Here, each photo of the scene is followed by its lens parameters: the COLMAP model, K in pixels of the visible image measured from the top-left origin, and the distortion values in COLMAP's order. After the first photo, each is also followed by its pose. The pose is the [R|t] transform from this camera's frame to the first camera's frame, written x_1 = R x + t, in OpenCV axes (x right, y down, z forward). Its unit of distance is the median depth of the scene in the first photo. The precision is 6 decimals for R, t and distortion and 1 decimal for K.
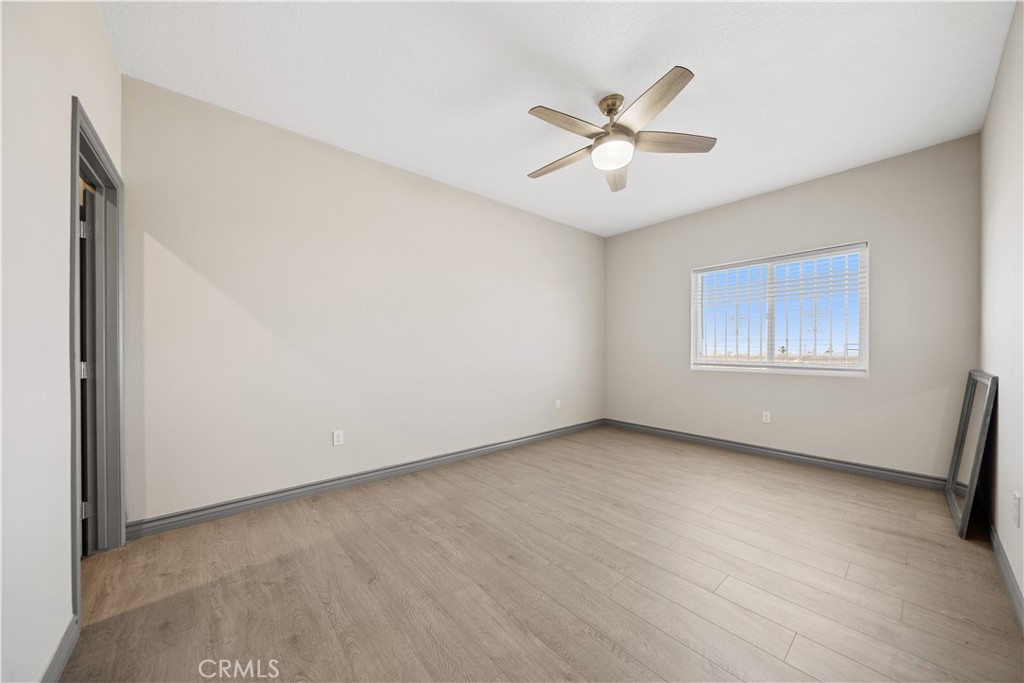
lens RADIAL K [[349.5, 0, 511.0], [0, 349.5, 344.7], [0, 0, 1]] dist [-0.000827, 0.000152]
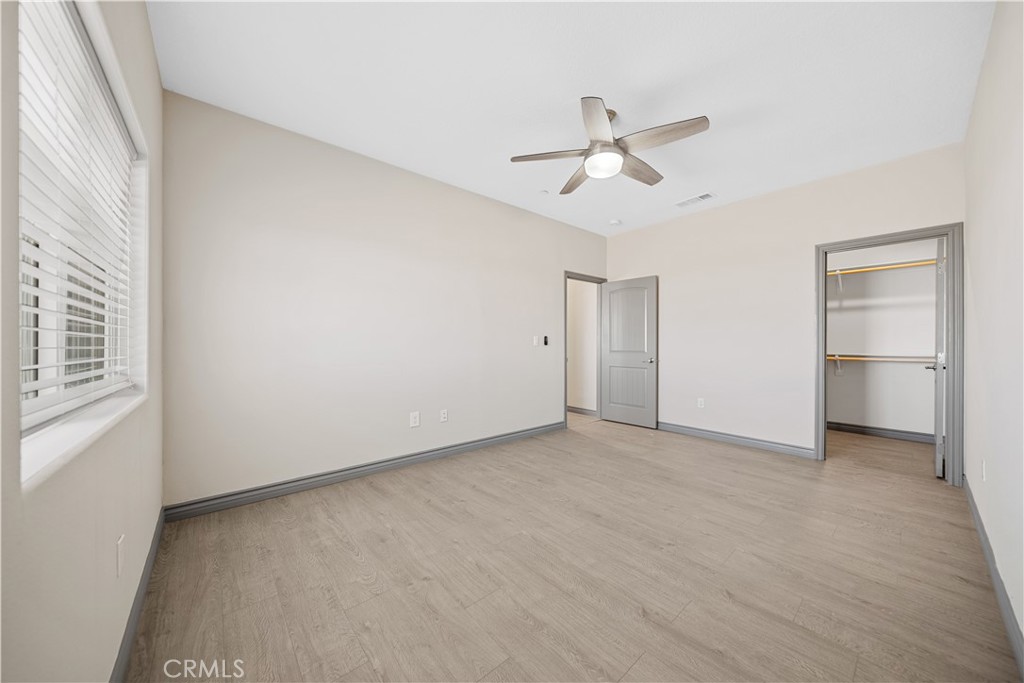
lens RADIAL K [[349.5, 0, 511.0], [0, 349.5, 344.7], [0, 0, 1]] dist [-0.000827, 0.000152]
pose [[-0.999985, 0.000760, -0.005462, 0.505600], [0.000803, 0.999968, -0.007898, 0.017716], [0.005456, -0.007902, -0.999954, 1.825981]]
